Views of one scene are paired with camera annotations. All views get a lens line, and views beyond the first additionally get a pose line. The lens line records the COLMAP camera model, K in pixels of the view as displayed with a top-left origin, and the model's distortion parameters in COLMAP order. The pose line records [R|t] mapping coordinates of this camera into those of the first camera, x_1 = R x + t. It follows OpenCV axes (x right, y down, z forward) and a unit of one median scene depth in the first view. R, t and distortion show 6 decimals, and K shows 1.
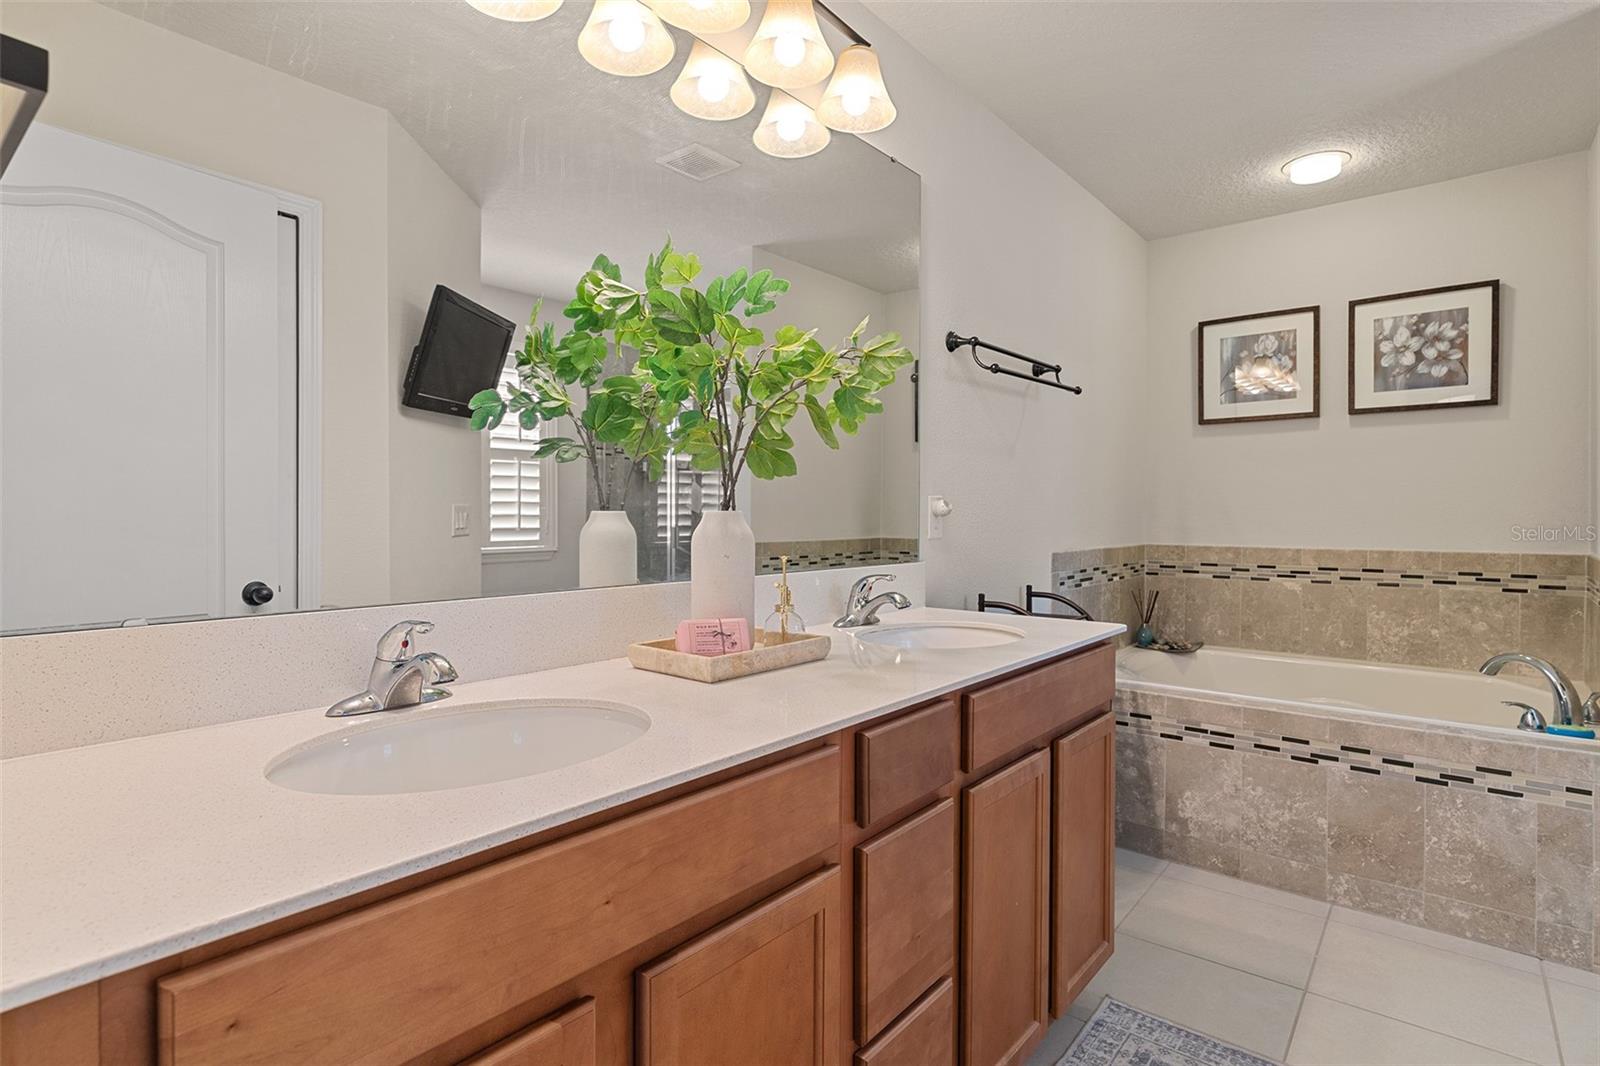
lens RADIAL K [[802.7, 0, 796.8], [0, 802.7, 522.2], [0, 0, 1]] dist [-0.005124, -0.000412]
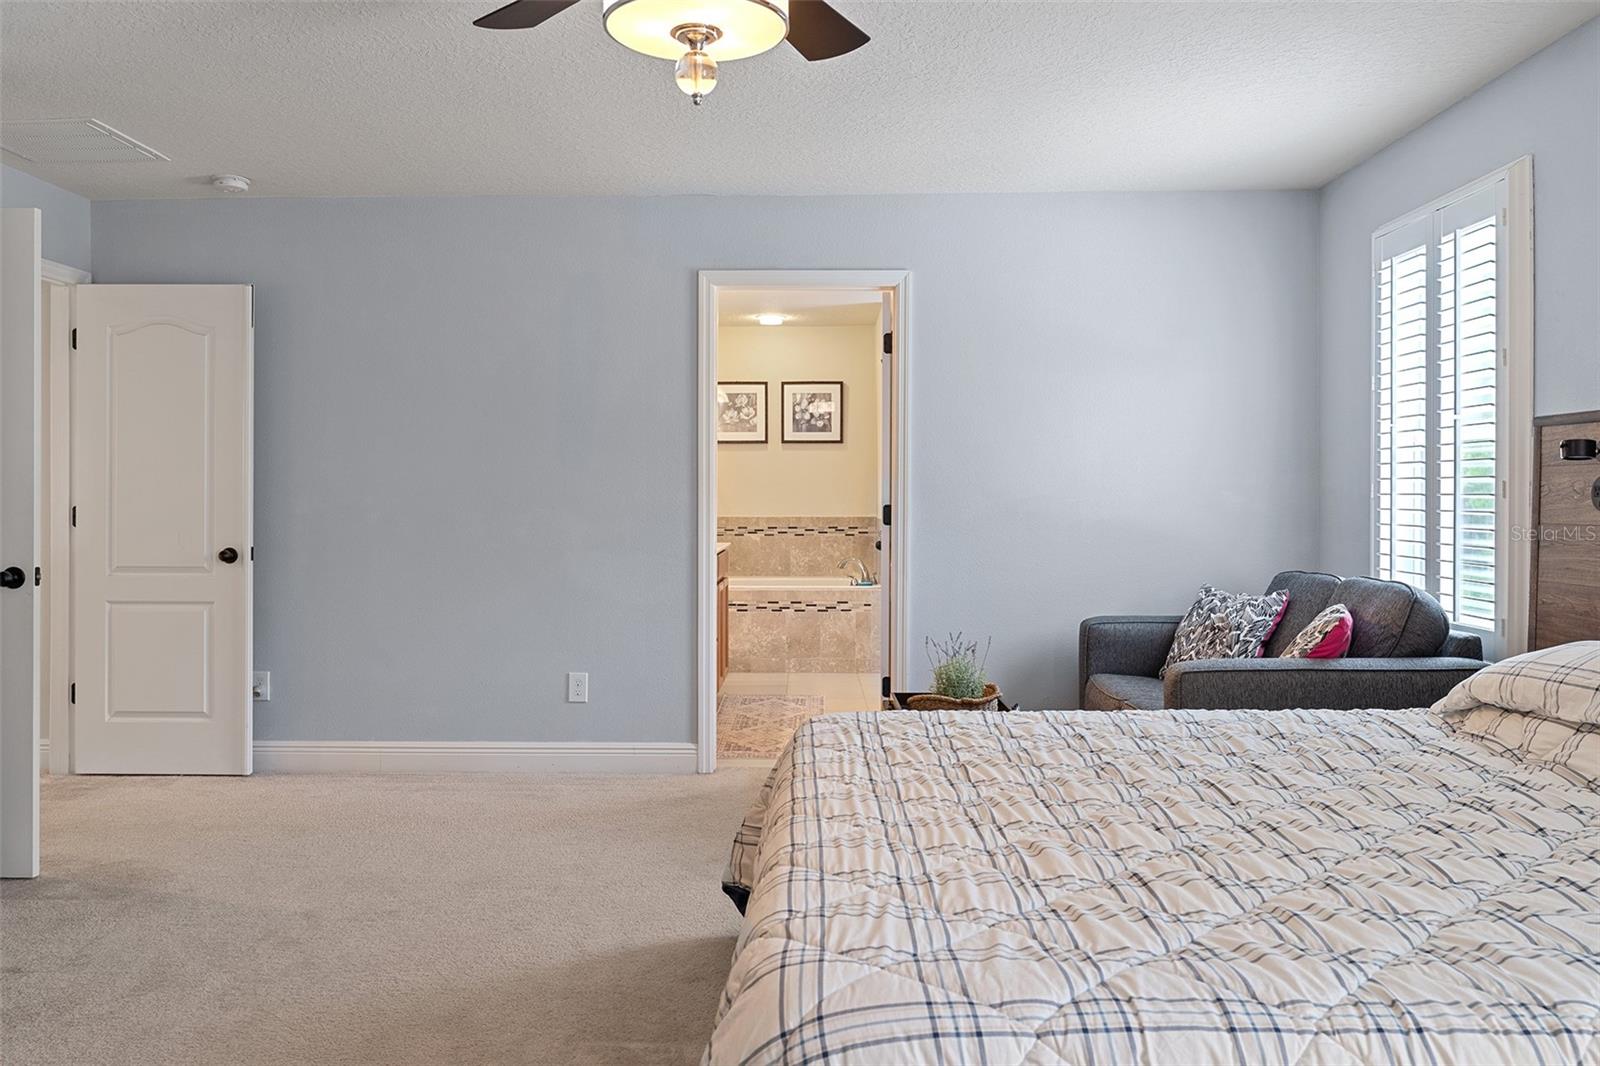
lens RADIAL K [[1249.7, 0, 799.7], [0, 1249.7, 525.5], [0, 0, 1]] dist [0.000021, -0.000089]
pose [[0.776280, -0.020179, 0.630065, -1.136668], [0.007827, 0.999719, 0.022375, -0.009792], [-0.630339, -0.012438, 0.776220, -1.310109]]
